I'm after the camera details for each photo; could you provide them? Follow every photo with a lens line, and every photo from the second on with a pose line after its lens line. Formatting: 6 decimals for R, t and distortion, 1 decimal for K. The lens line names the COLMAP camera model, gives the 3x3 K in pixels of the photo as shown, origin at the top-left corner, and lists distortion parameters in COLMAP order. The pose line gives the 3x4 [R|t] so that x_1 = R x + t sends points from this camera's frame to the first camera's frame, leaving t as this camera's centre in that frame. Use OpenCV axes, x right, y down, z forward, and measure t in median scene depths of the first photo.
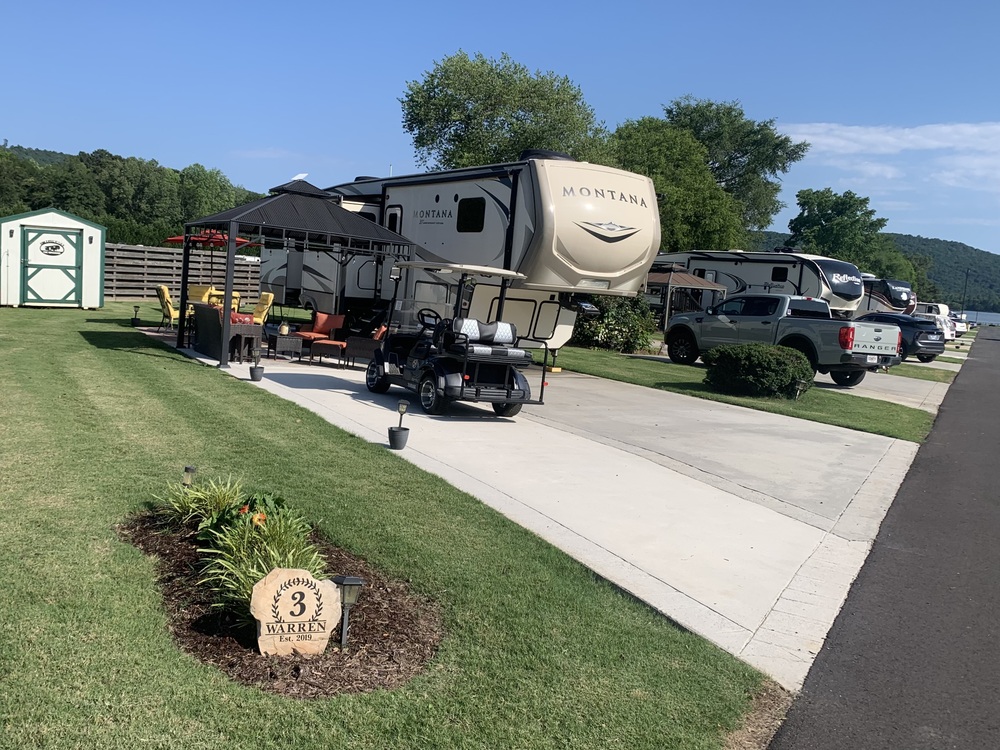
lens RADIAL K [[829.0, 0, 504.0], [0, 829.0, 375.1], [0, 0, 1]] dist [-0.052795, -0.013956]
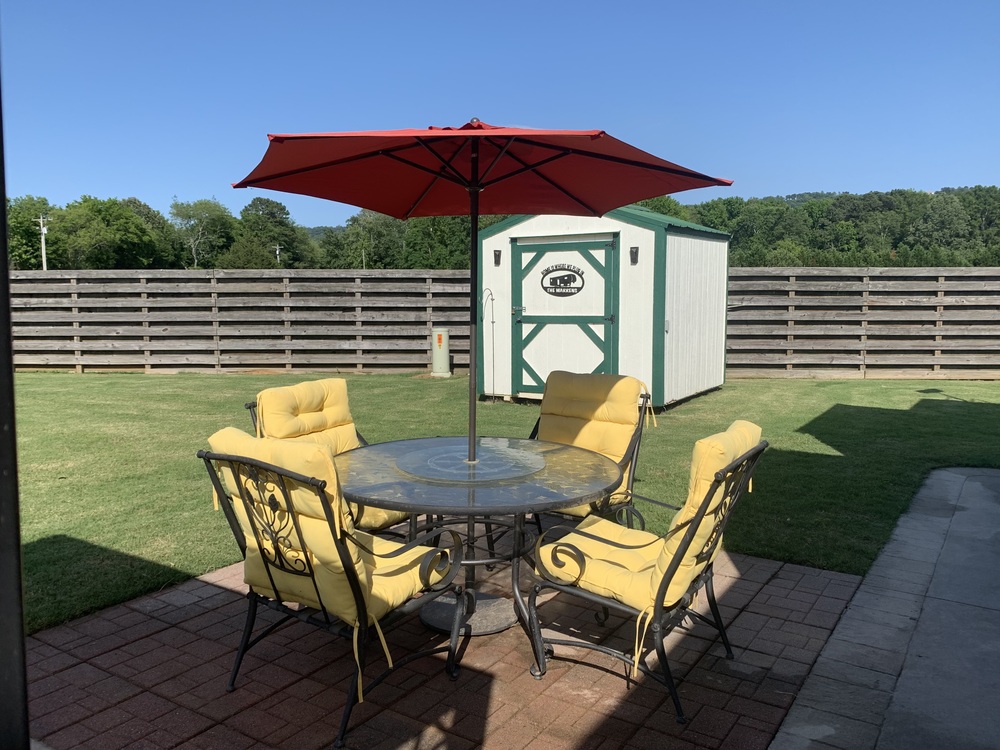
lens RADIAL K [[824.9, 0, 505.9], [0, 824.9, 379.7], [0, 0, 1]] dist [0.013033, 0.031713]
pose [[0.422413, 0.023691, -0.906094, -0.126700], [-0.072640, 0.997328, -0.007787, -0.090530], [0.903488, 0.069108, 0.423005, 0.758371]]
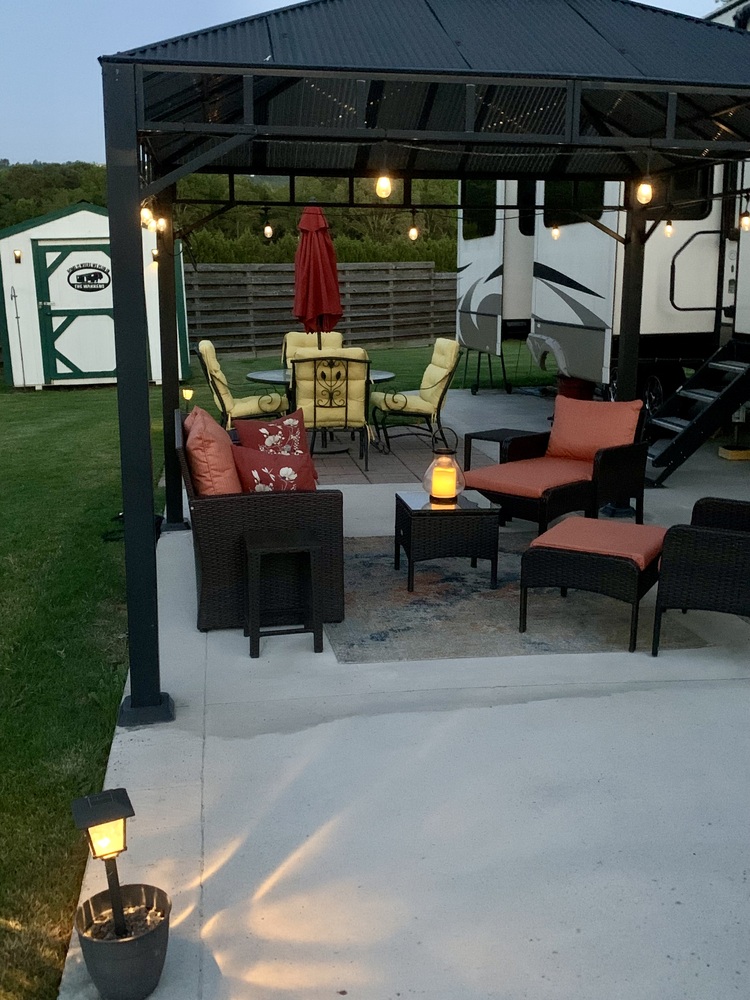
lens RADIAL K [[1009.3, 0, 382.6], [0, 1009.3, 500.8], [0, 0, 1]] dist [0.016489, 0.000000]
pose [[0.909322, -0.003539, -0.416078, -0.090593], [0.040634, 0.995940, 0.080332, -0.052186], [0.414105, -0.089954, 0.905774, 0.443845]]
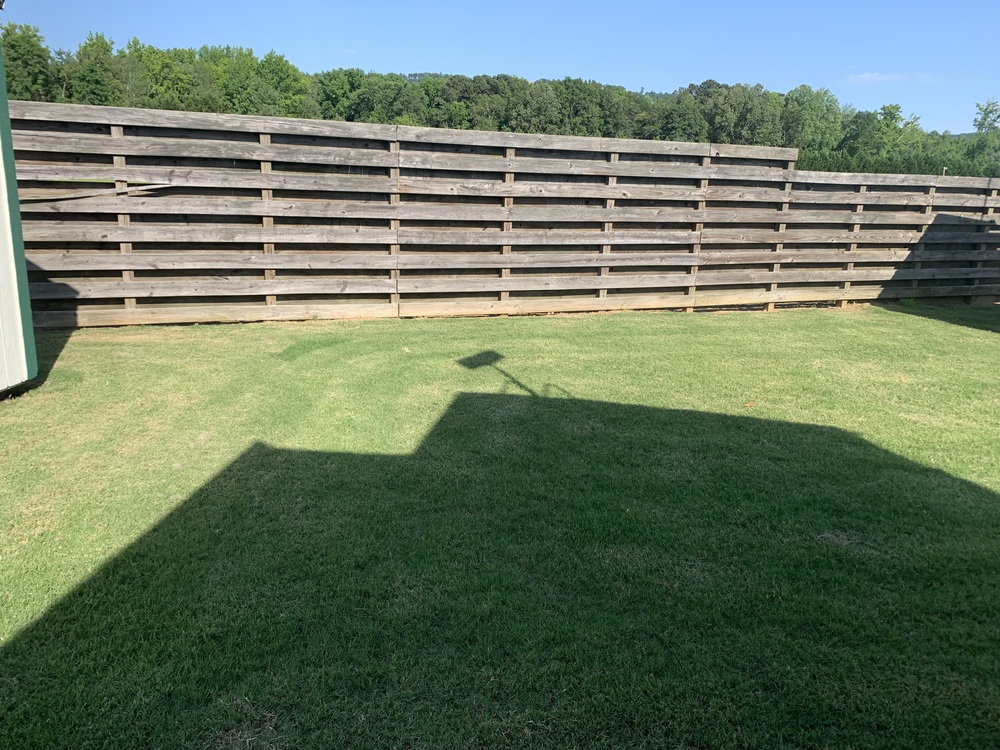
lens RADIAL K [[789.2, 0, 491.0], [0, 789.2, 366.1], [0, 0, 1]] dist [0.031767, -0.008285]
pose [[0.756663, 0.113621, -0.643857, -0.333049], [-0.059035, 0.992634, 0.105791, -0.138921], [0.651135, -0.042038, 0.757797, 1.050504]]
